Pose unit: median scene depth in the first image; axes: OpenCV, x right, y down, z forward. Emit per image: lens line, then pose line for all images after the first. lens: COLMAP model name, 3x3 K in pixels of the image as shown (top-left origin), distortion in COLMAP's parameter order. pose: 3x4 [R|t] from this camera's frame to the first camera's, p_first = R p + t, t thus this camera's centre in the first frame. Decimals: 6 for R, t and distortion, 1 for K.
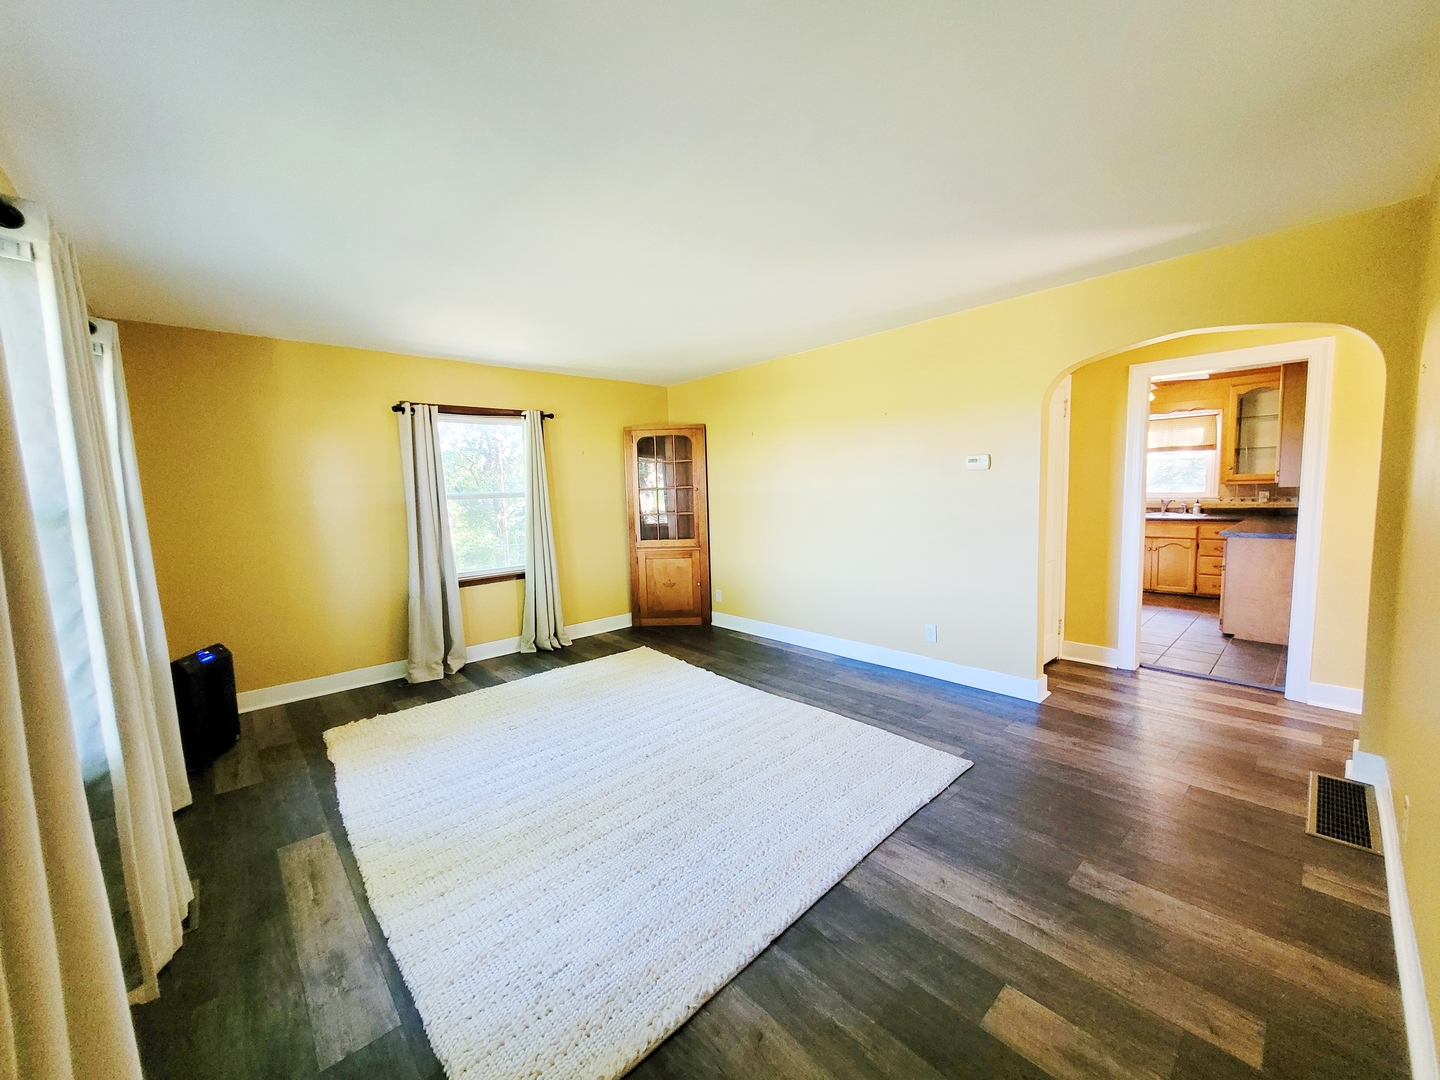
lens RADIAL K [[558.4, 0, 719.4], [0, 558.4, 543.6], [0, 0, 1]] dist [0.000324, 0.000512]
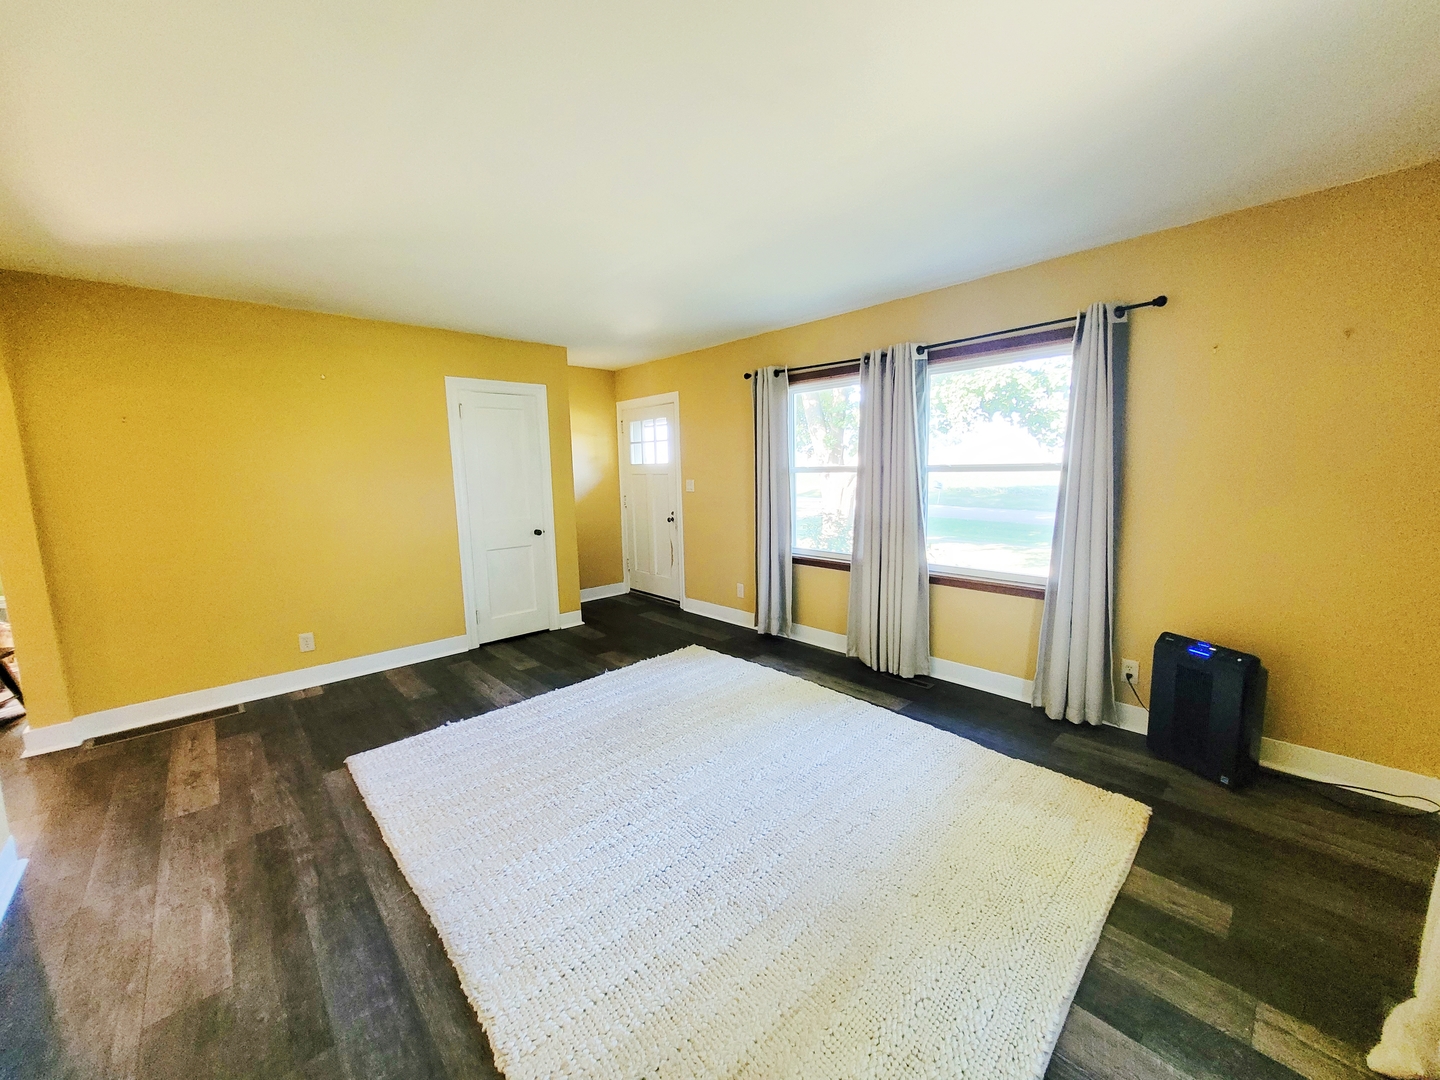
lens RADIAL K [[558.4, 0, 720.9], [0, 558.4, 539.9], [0, 0, 1]] dist [0.000324, 0.000512]
pose [[-0.998618, 0.052519, -0.001705, -0.327995], [0.050718, 0.971843, 0.230105, -0.259564], [0.013742, 0.229701, -0.973164, 2.540802]]
